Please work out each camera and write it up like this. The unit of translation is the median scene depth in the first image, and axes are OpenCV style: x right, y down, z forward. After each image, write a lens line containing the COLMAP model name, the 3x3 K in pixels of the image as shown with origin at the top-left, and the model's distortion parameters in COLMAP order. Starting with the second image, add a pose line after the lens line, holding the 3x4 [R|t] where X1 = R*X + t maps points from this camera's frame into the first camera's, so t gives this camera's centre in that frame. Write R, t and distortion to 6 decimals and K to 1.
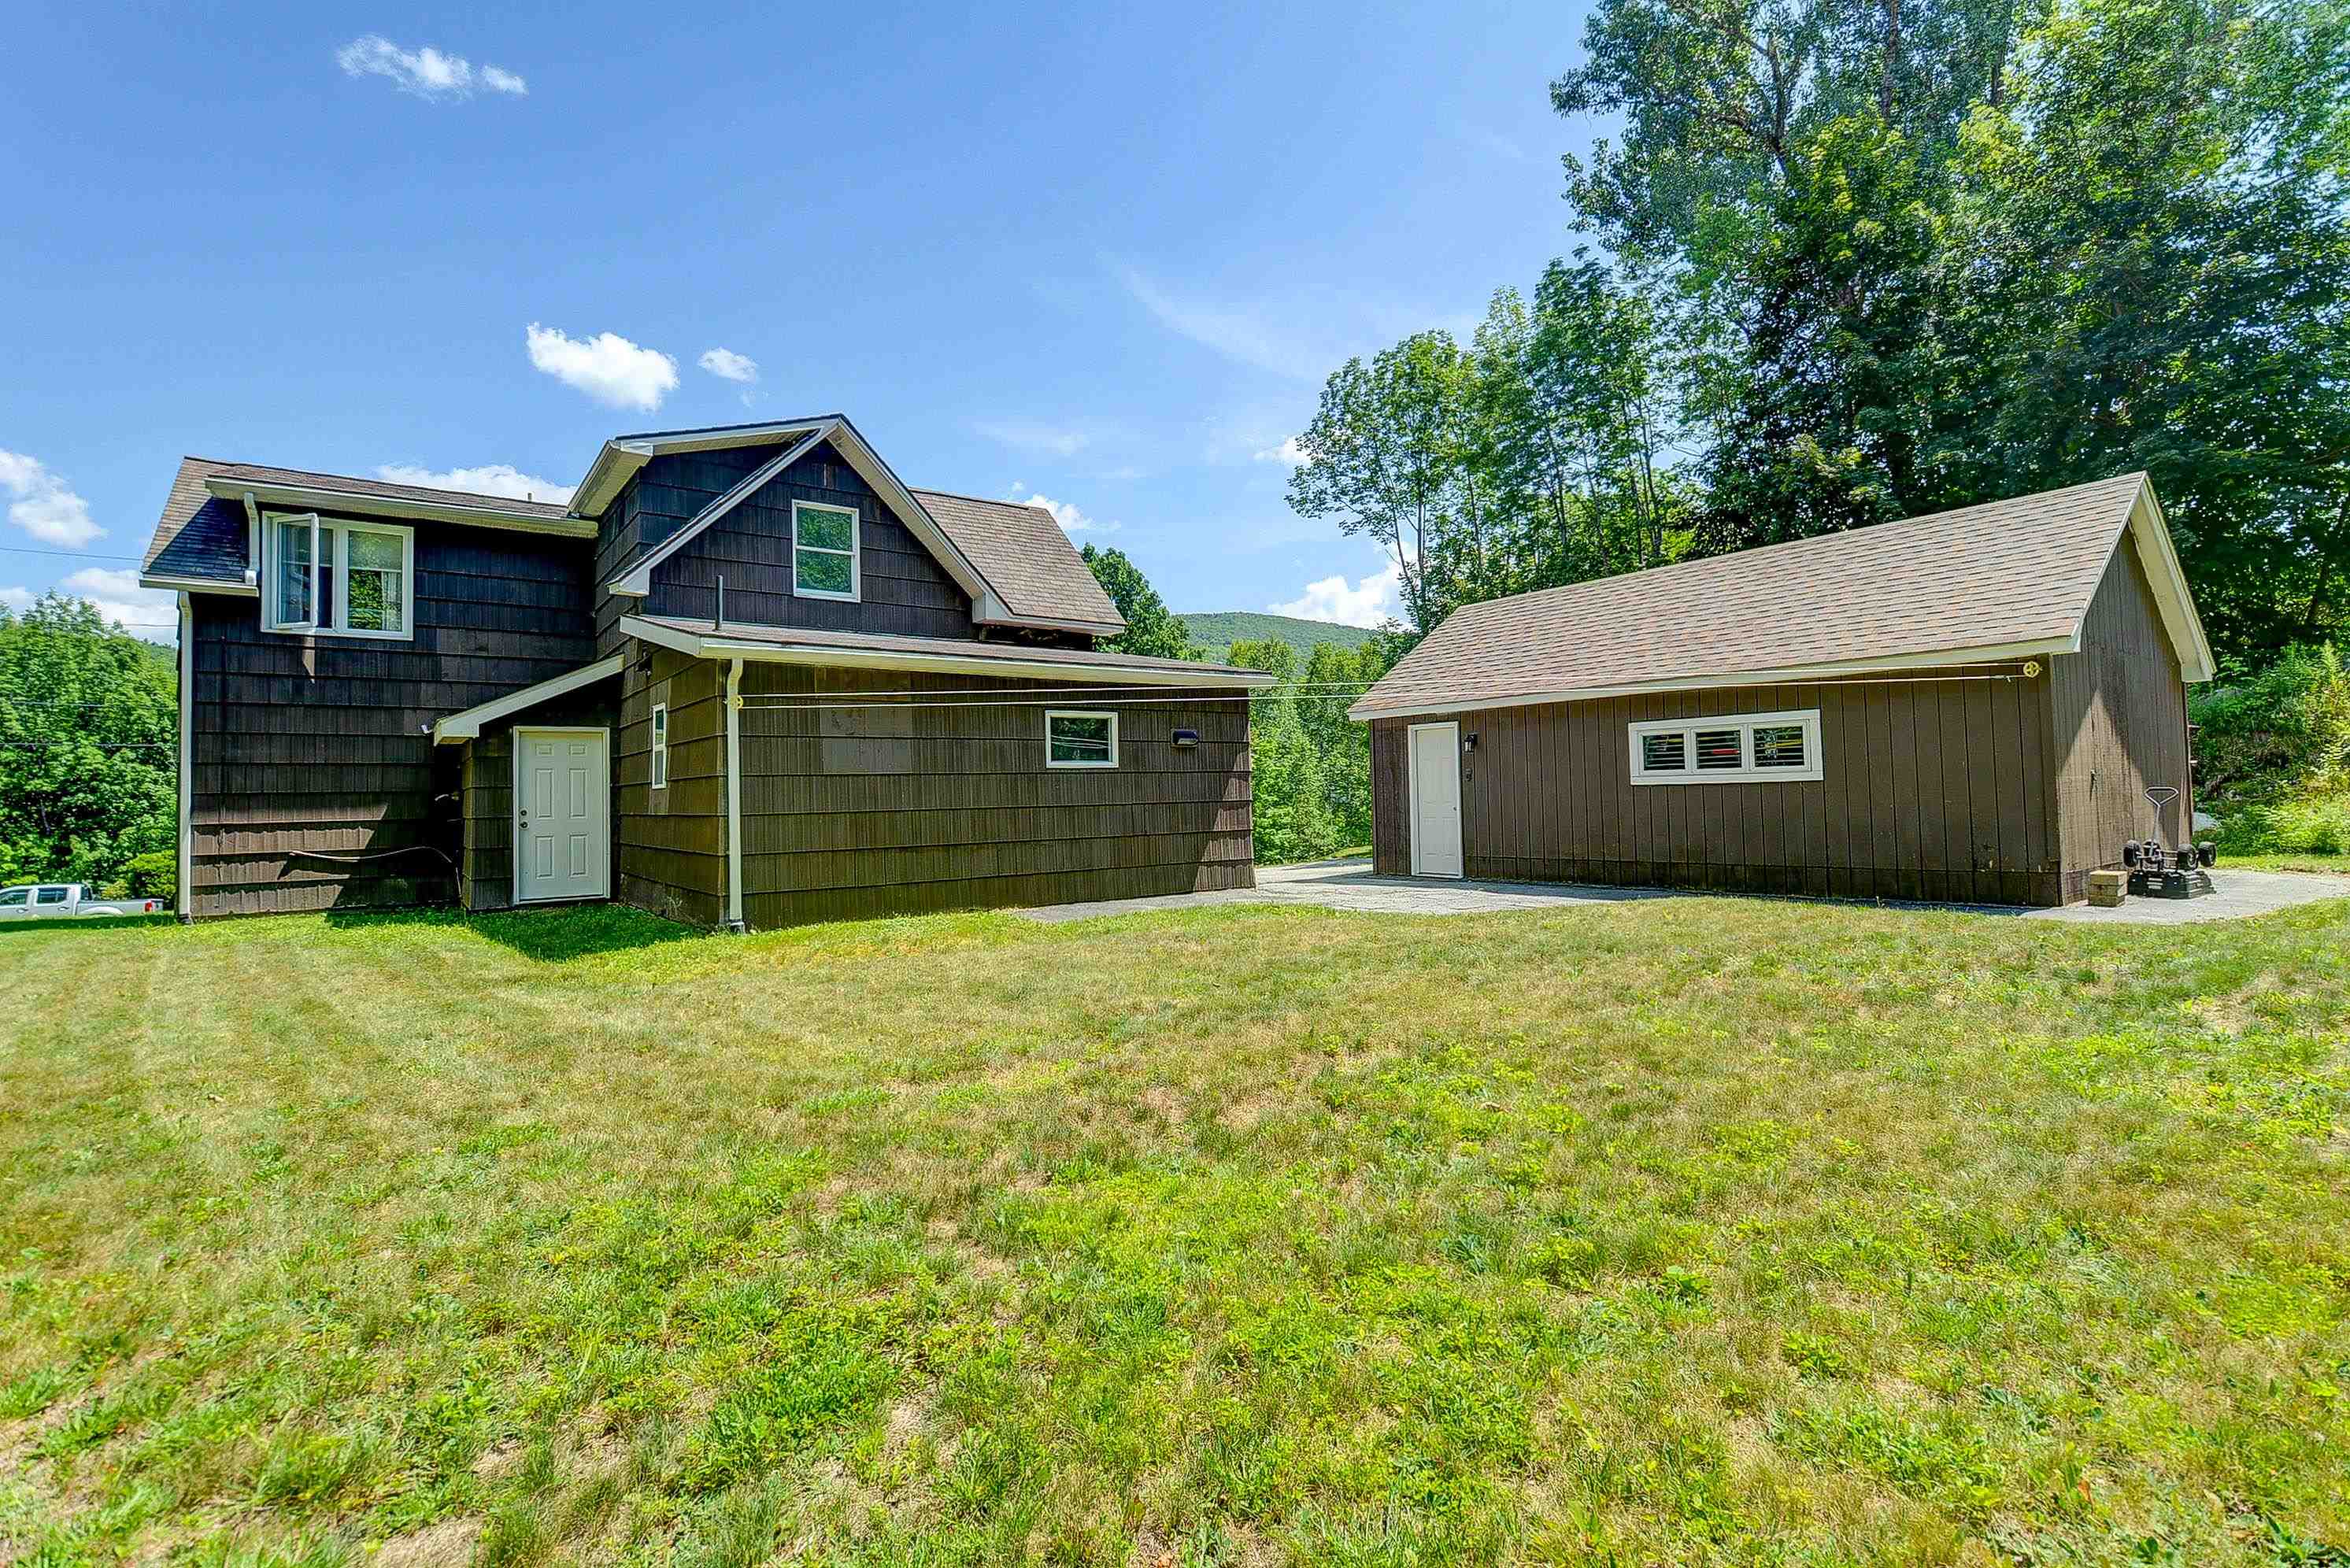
lens RADIAL K [[1065.9, 0, 1162.4], [0, 1065.9, 759.6], [0, 0, 1]] dist [0.001631, -0.004151]
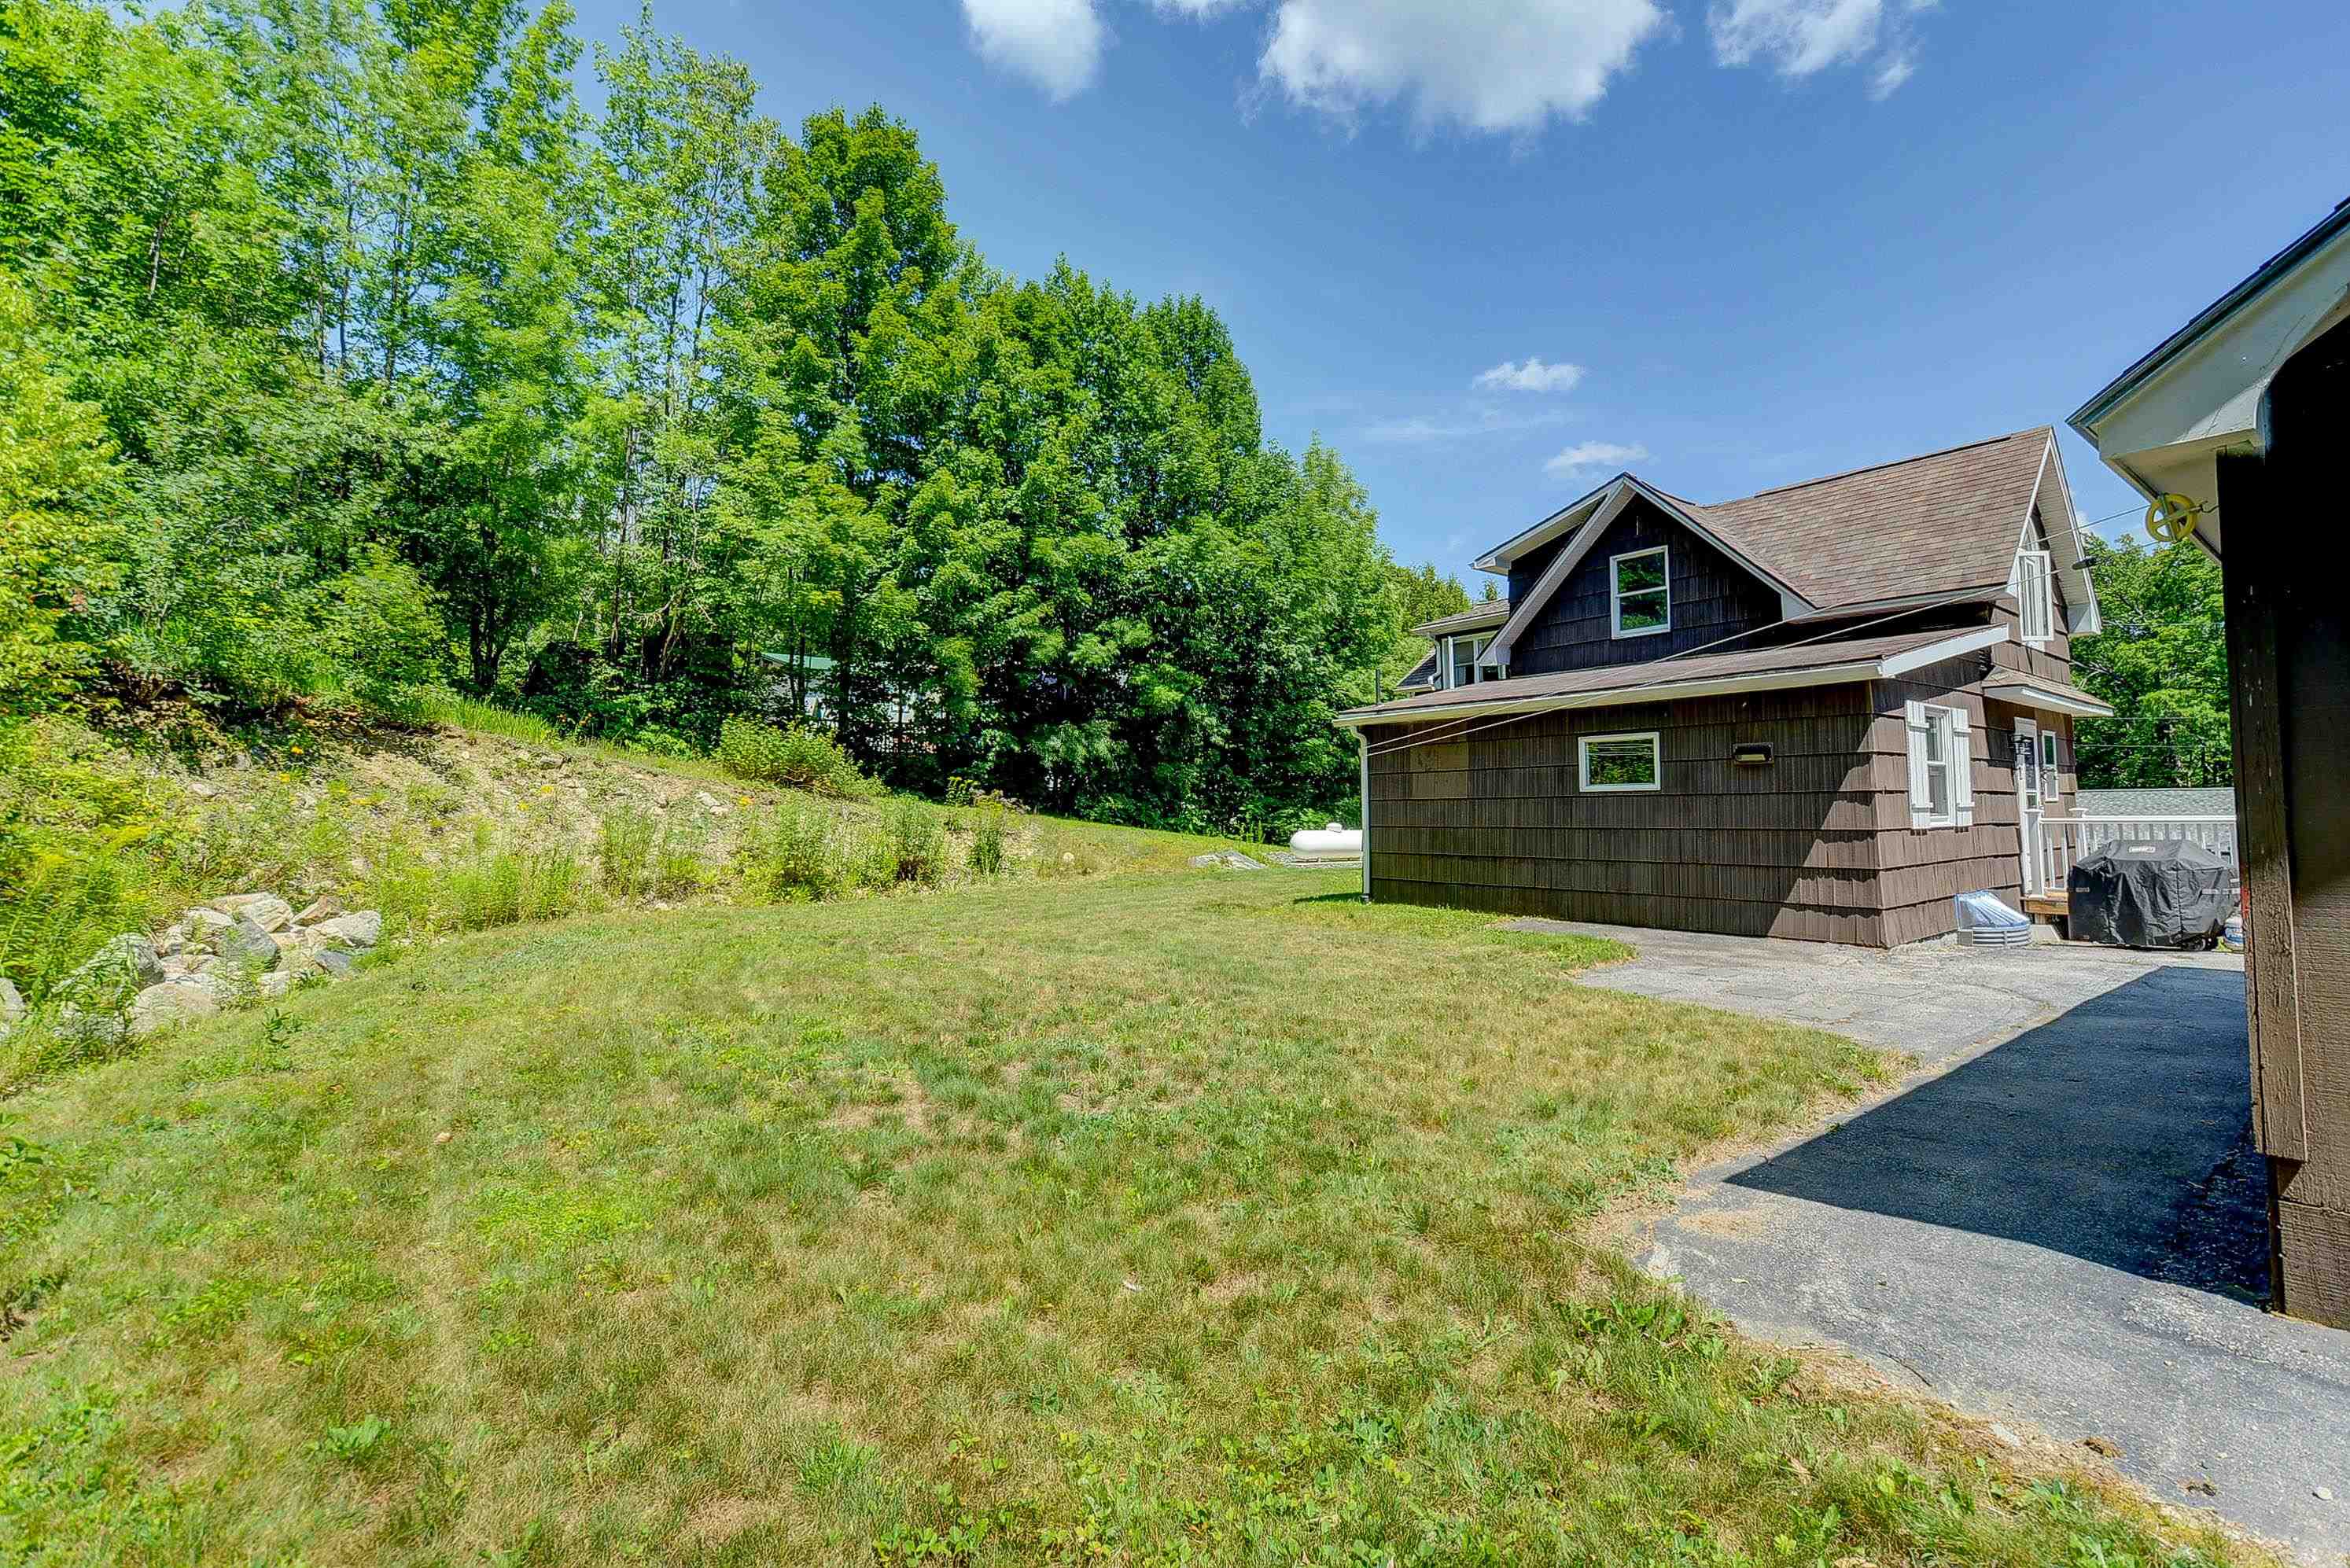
lens RADIAL K [[1065.9, 0, 1162.4], [0, 1065.9, 759.6], [0, 0, 1]] dist [0.001631, -0.004151]
pose [[0.005779, -0.026345, -0.999636, 0.870953], [0.040824, 0.998826, -0.026087, -0.012328], [0.999150, -0.040658, 0.006848, 0.528051]]
